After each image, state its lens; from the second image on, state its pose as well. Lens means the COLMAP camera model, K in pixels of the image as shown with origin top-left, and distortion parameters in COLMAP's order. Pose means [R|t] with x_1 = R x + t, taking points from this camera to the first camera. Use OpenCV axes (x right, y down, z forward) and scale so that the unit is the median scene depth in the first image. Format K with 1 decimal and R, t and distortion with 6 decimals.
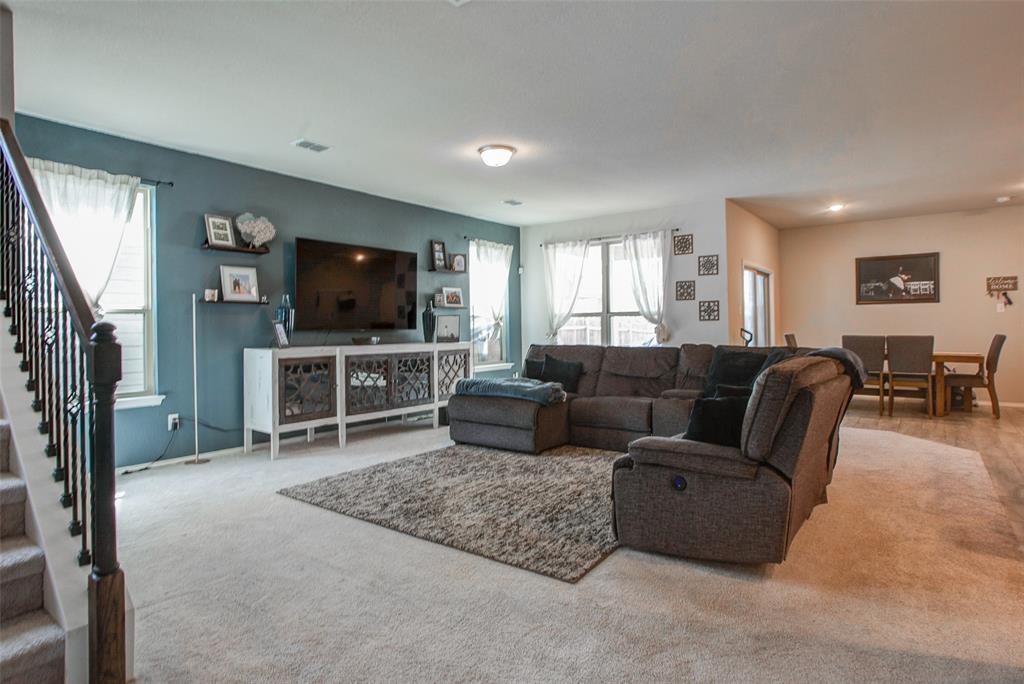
lens RADIAL K [[596.3, 0, 480.1], [0, 596.3, 314.6], [0, 0, 1]] dist [-0.036334, 0.010006]
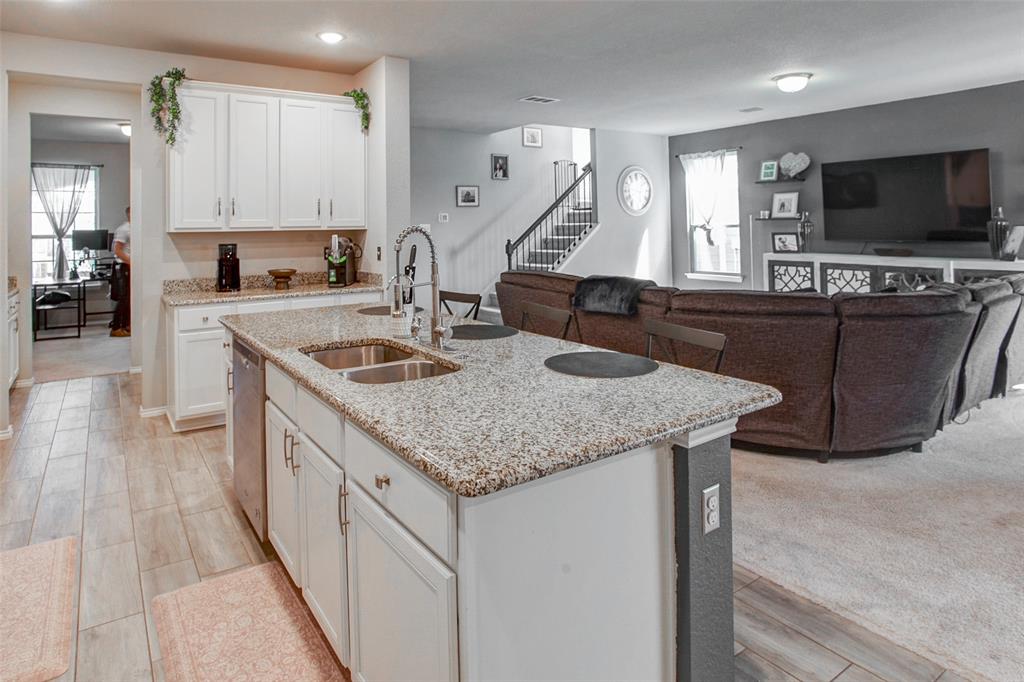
lens RADIAL K [[596.3, 0, 472.6], [0, 596.3, 195.5], [0, 0, 1]] dist [-0.036334, 0.010006]
pose [[-0.314810, -0.037994, -0.948394, 1.026723], [0.036945, 0.997951, -0.052243, -0.026874], [0.948435, -0.051485, -0.312761, 0.668664]]
